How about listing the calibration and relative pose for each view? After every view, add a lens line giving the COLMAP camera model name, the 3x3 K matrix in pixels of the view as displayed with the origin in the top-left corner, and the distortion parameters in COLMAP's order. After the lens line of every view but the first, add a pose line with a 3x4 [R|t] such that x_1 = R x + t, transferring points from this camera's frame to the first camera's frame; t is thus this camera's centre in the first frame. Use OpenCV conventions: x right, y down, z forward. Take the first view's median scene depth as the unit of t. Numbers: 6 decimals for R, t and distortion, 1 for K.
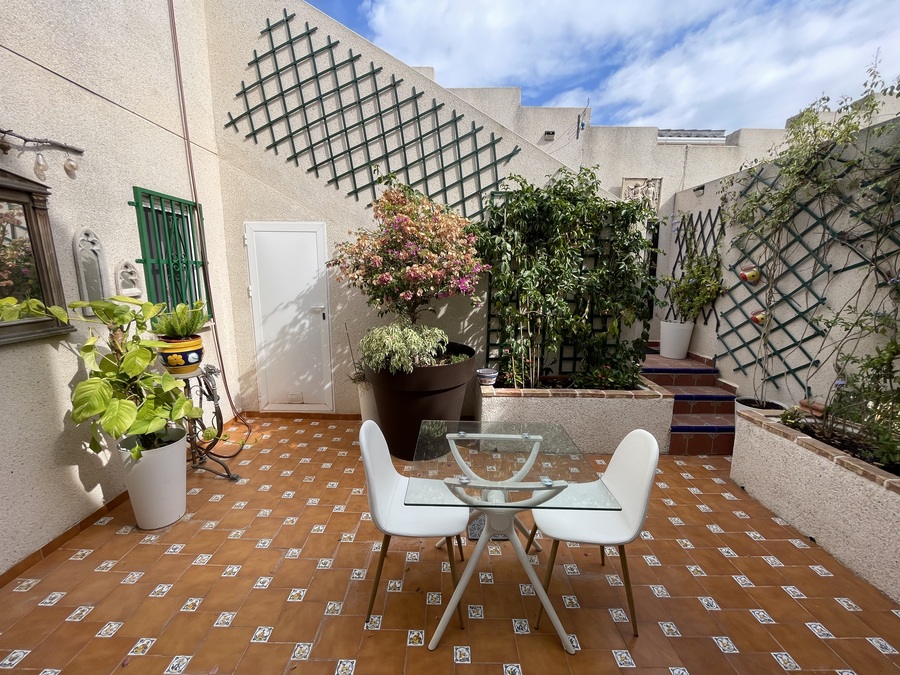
lens RADIAL K [[365.2, 0, 448.4], [0, 365.2, 337.8], [0, 0, 1]] dist [-0.003280, 0.000396]
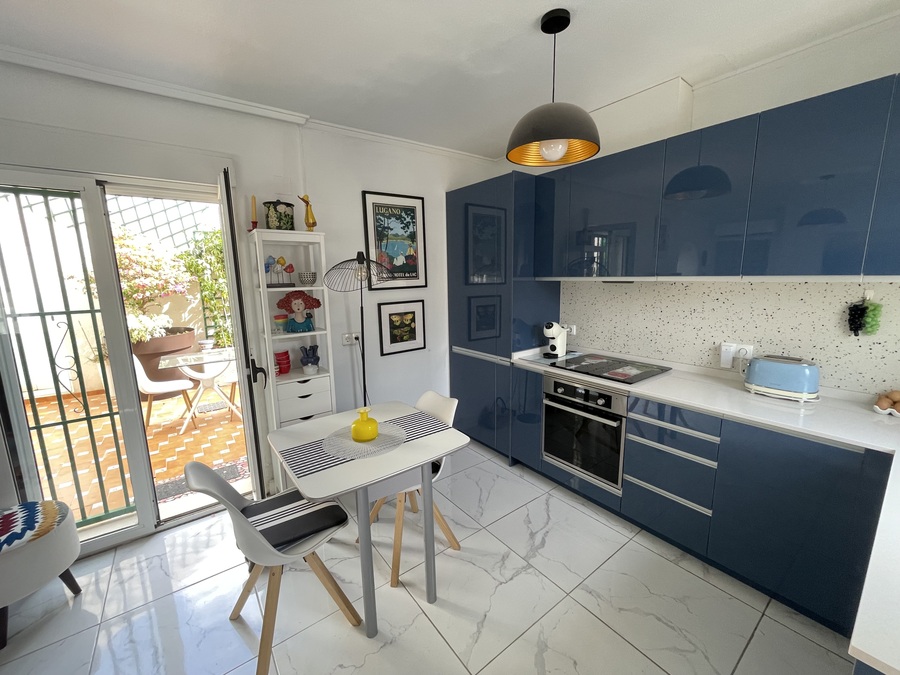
lens RADIAL K [[365.2, 0, 448.4], [0, 365.2, 337.8], [0, 0, 1]] dist [-0.003280, 0.000396]
pose [[0.796630, -0.121776, 0.592074, 0.007365], [0.128686, 0.991209, 0.030723, 0.174516], [-0.590611, 0.051717, 0.805298, -1.005442]]
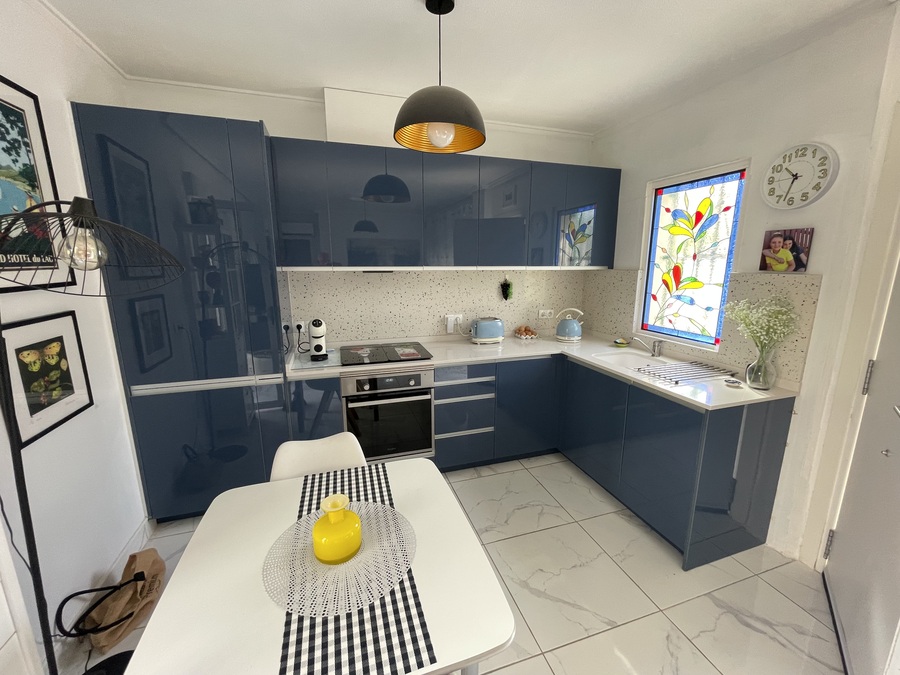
lens RADIAL K [[365.2, 0, 448.4], [0, 365.2, 337.8], [0, 0, 1]] dist [-0.003280, 0.000396]
pose [[-0.308223, -0.195956, 0.930913, -0.057426], [0.166182, 0.952418, 0.255505, 0.100279], [-0.936687, 0.233453, -0.260993, -0.582448]]
